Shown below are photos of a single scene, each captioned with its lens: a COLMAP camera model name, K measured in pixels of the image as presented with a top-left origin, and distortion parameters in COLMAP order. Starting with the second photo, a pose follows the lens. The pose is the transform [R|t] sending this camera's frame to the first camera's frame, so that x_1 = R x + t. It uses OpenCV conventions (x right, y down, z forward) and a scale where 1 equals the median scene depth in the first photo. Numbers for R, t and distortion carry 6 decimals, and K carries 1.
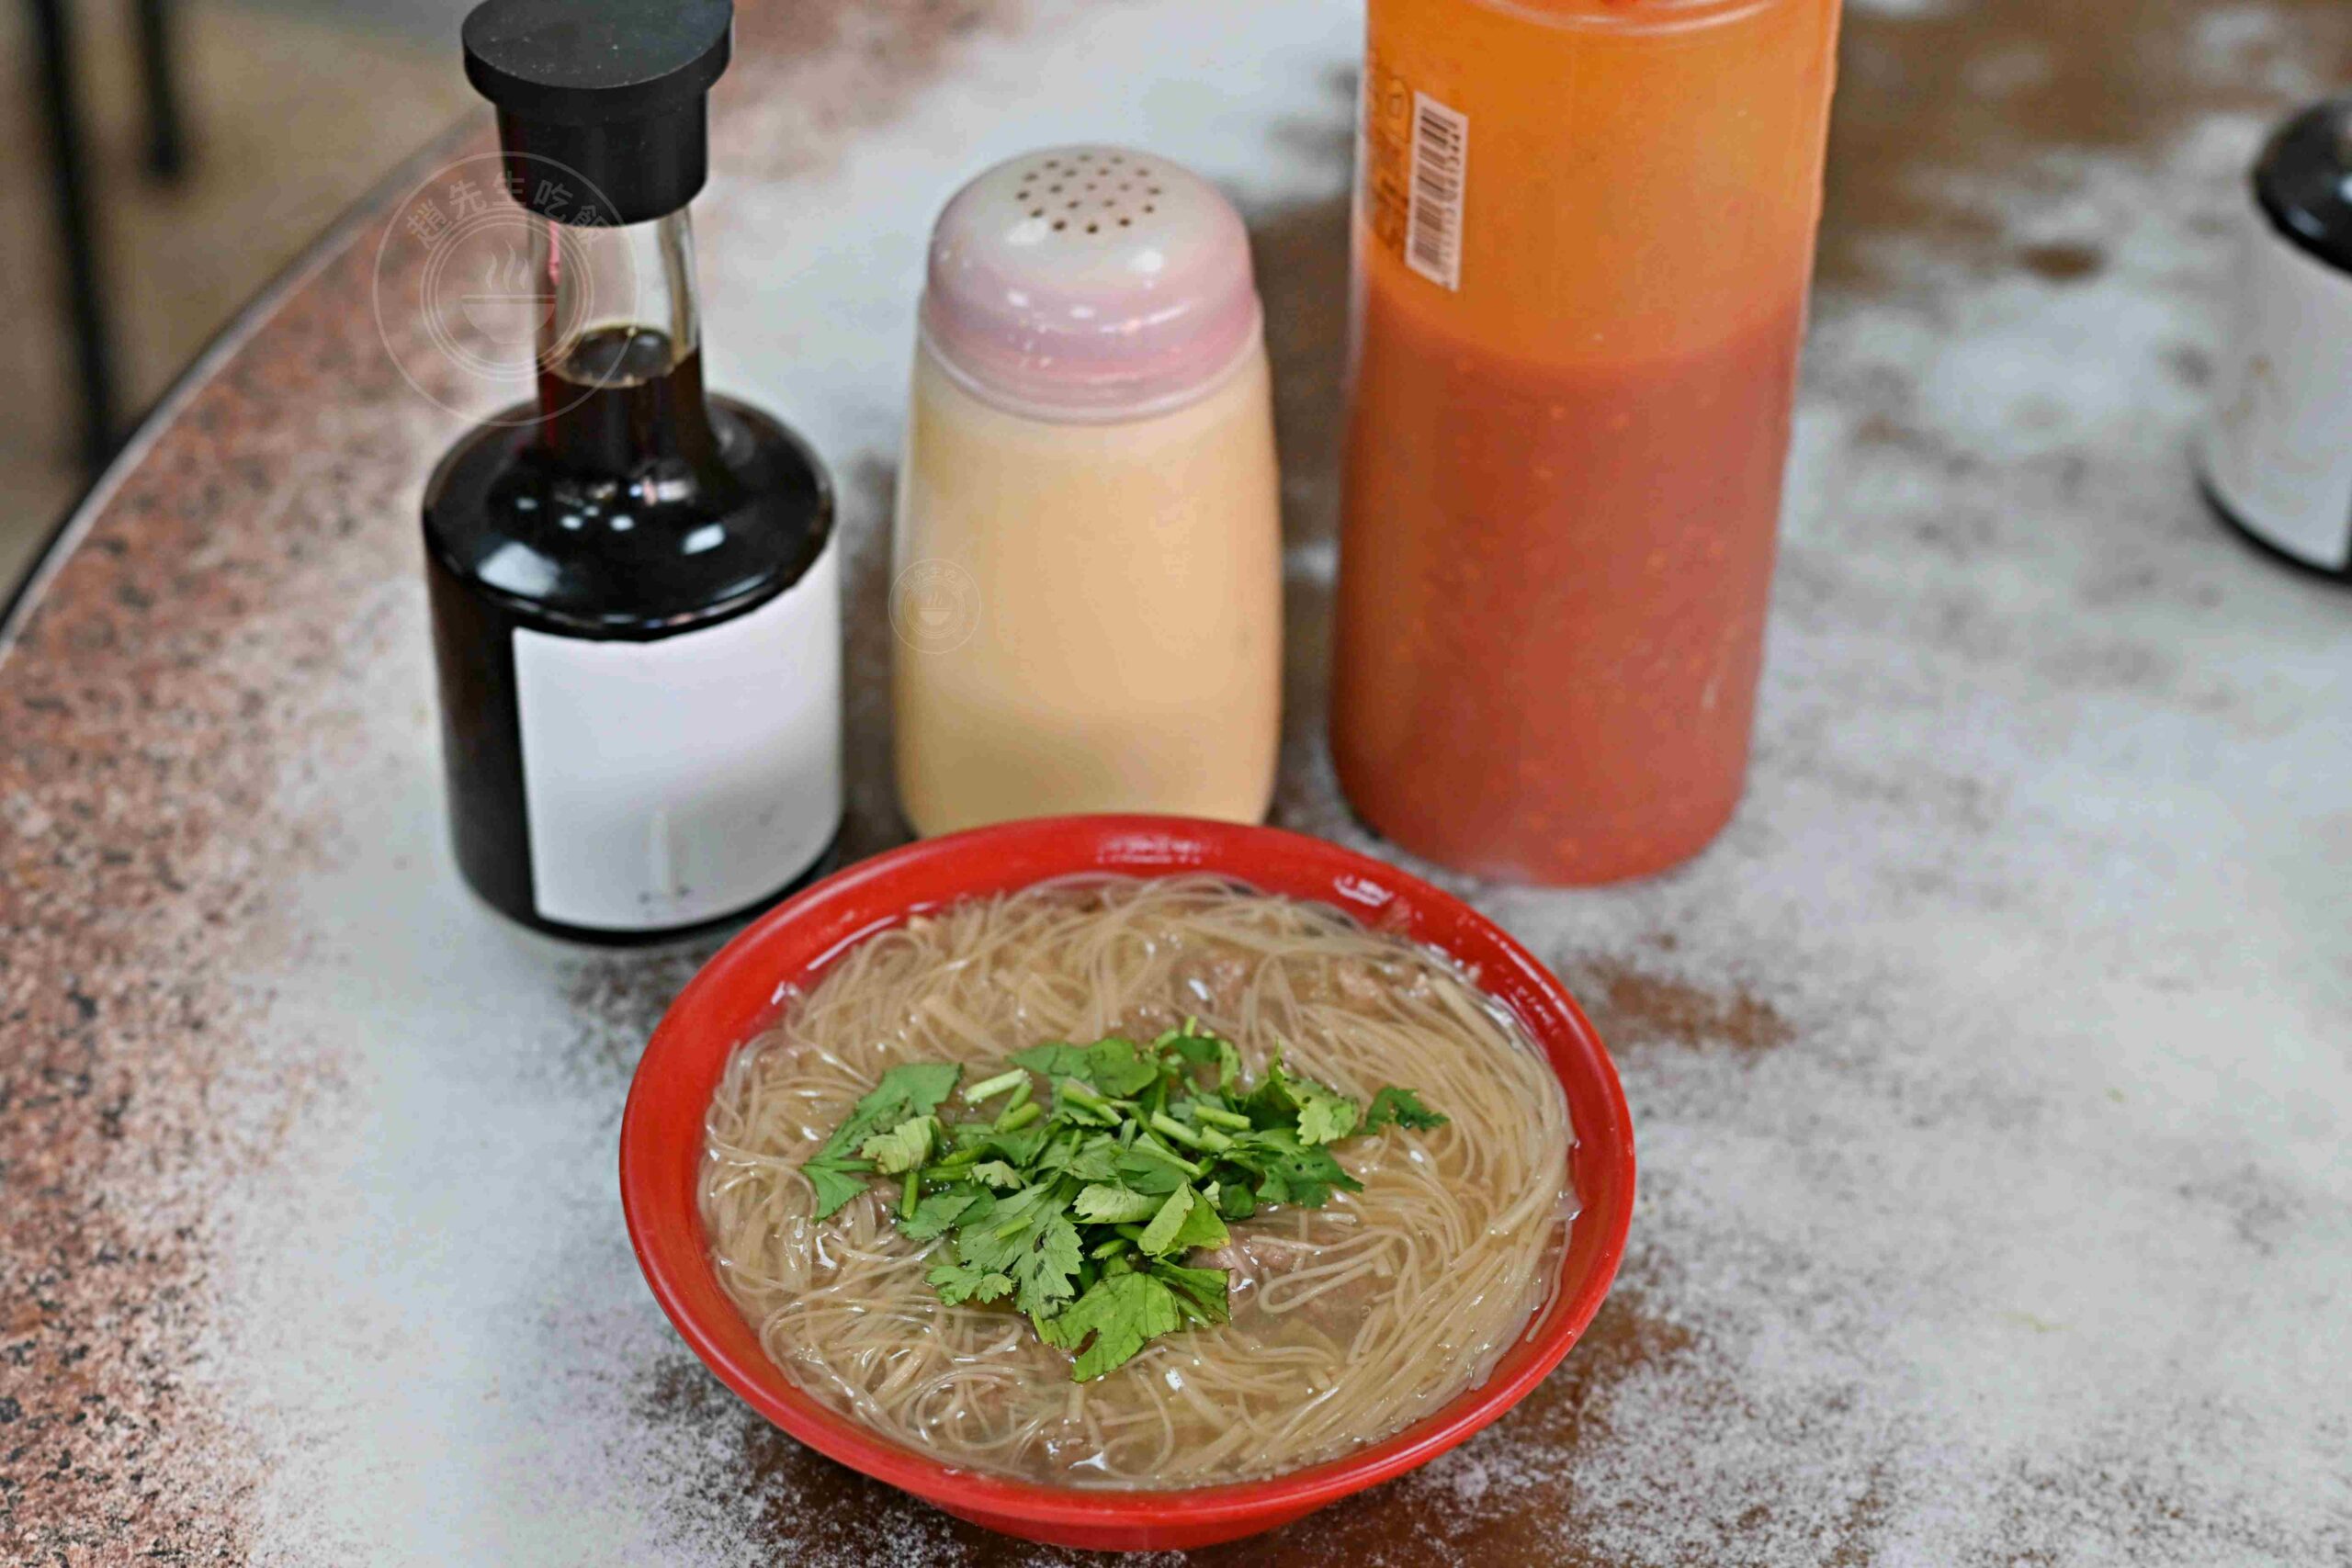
lens RADIAL K [[4983.9, 0, 1177.8], [0, 4983.9, 781.3], [0, 0, 1]] dist [0.011486, 0.000000]
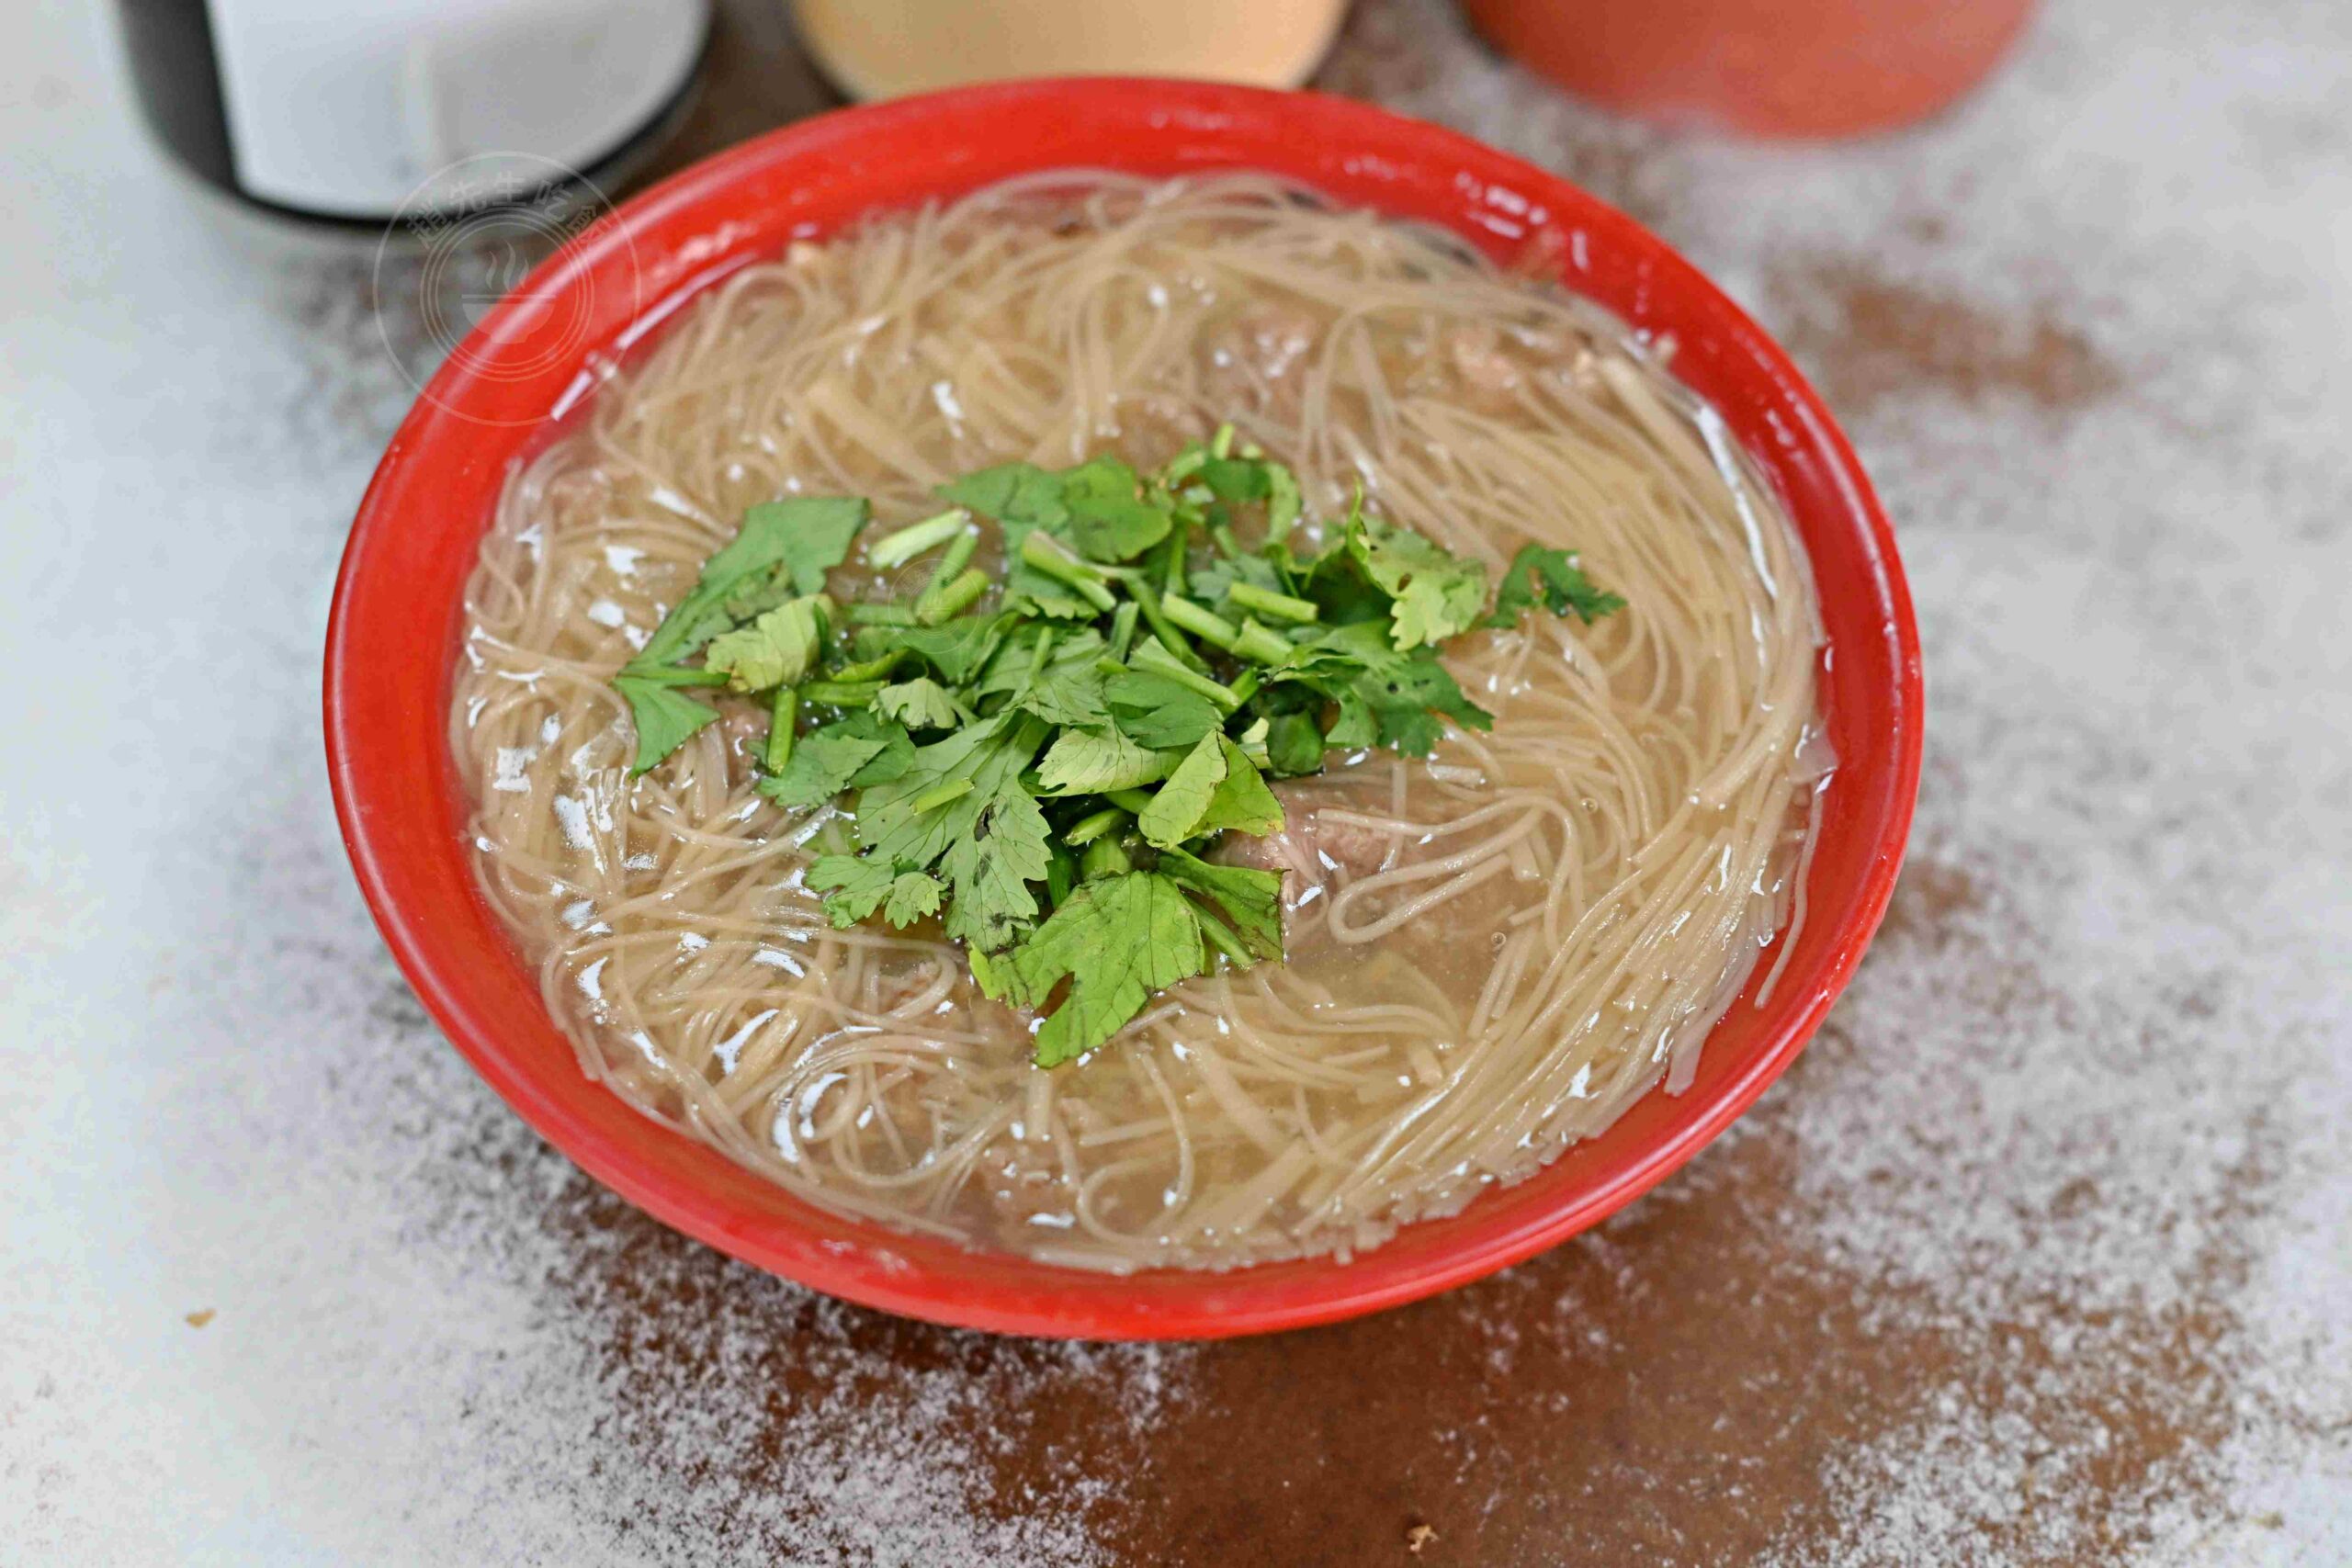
lens RADIAL K [[4983.9, 0, 1171.3], [0, 4983.9, 789.7], [0, 0, 1]] dist [0.011486, 0.000000]
pose [[0.999965, 0.007707, -0.003186, -0.001865], [-0.006757, 0.972696, 0.231985, -0.056262], [0.004886, -0.231955, 0.972714, 0.369089]]
